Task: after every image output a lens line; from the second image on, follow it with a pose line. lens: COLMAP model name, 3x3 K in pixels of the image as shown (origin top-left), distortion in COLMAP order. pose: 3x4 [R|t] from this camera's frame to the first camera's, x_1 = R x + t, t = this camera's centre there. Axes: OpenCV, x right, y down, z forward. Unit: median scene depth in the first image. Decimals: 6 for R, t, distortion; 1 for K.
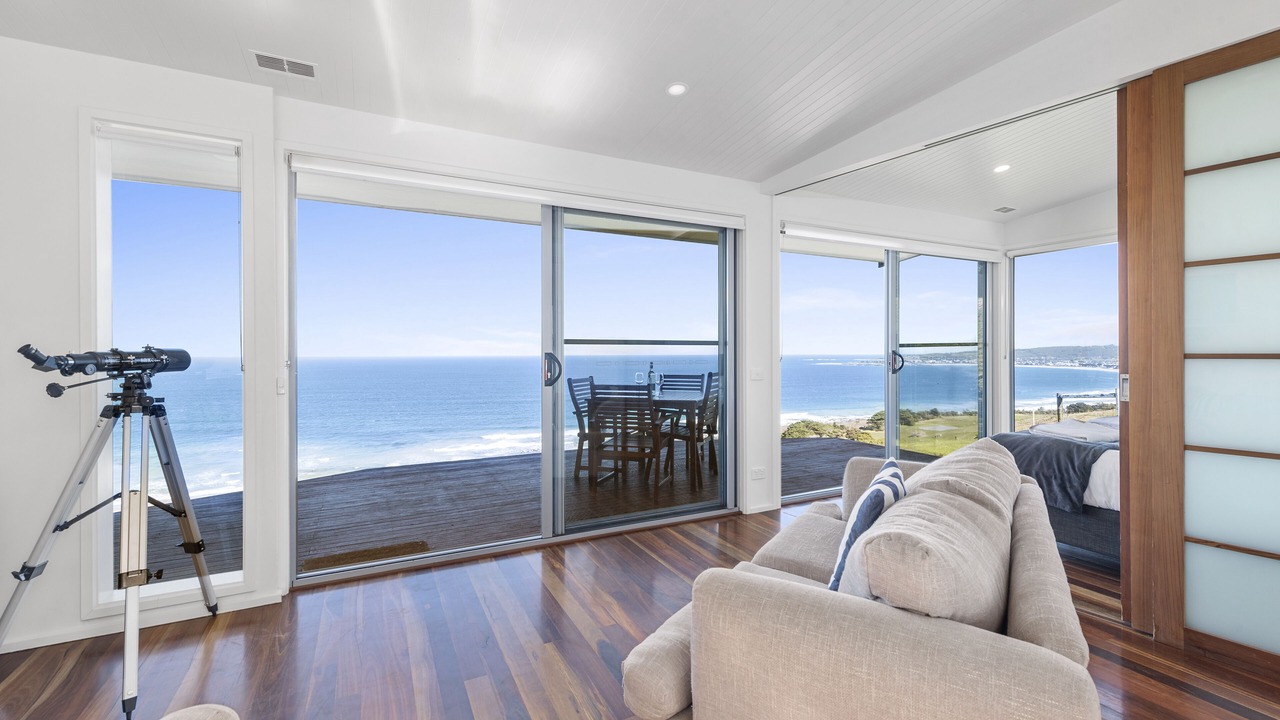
lens RADIAL K [[522.2, 0, 640.0], [0, 522.2, 360.0], [0, 0, 1]] dist [0.001763, 0.000044]
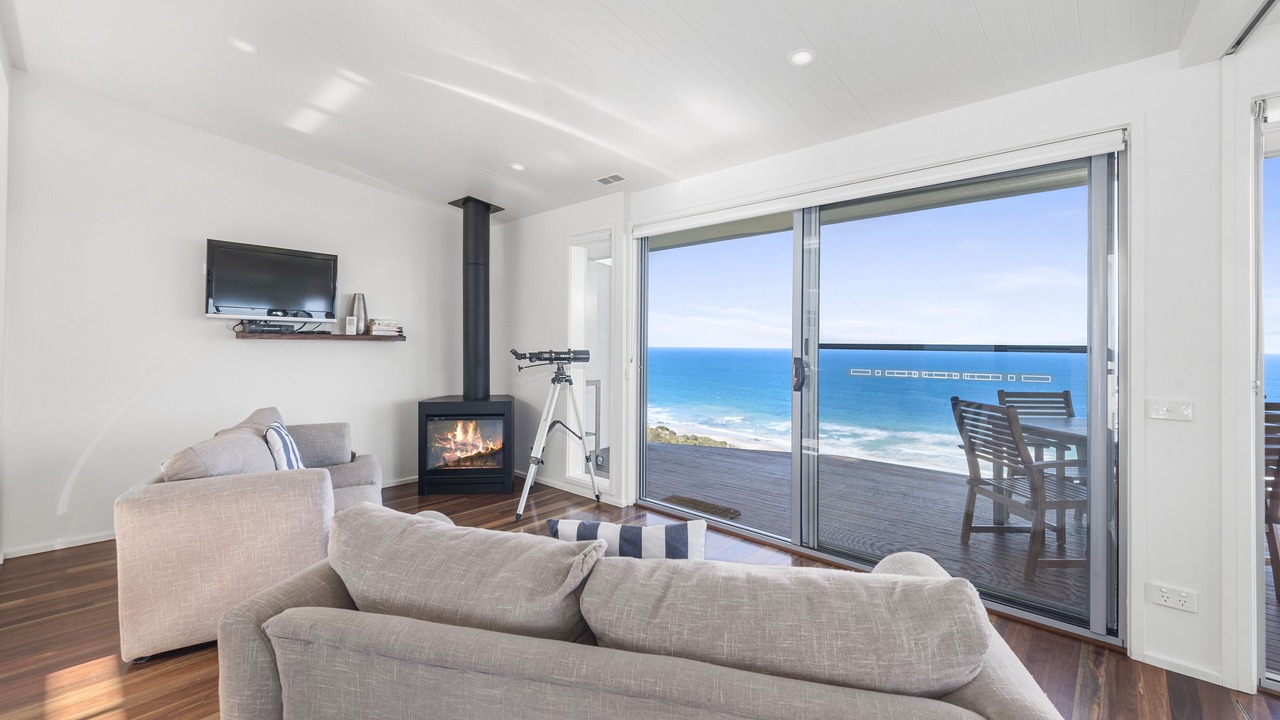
lens RADIAL K [[501.7, 0, 630.3], [0, 501.7, 345.8], [0, 0, 1]] dist [0.001693, -0.000059]
pose [[0.357847, 0.007751, -0.933748, 0.612085], [-0.024332, 0.999703, -0.001027, -0.027863], [0.933463, 0.023088, 0.357929, 0.368690]]
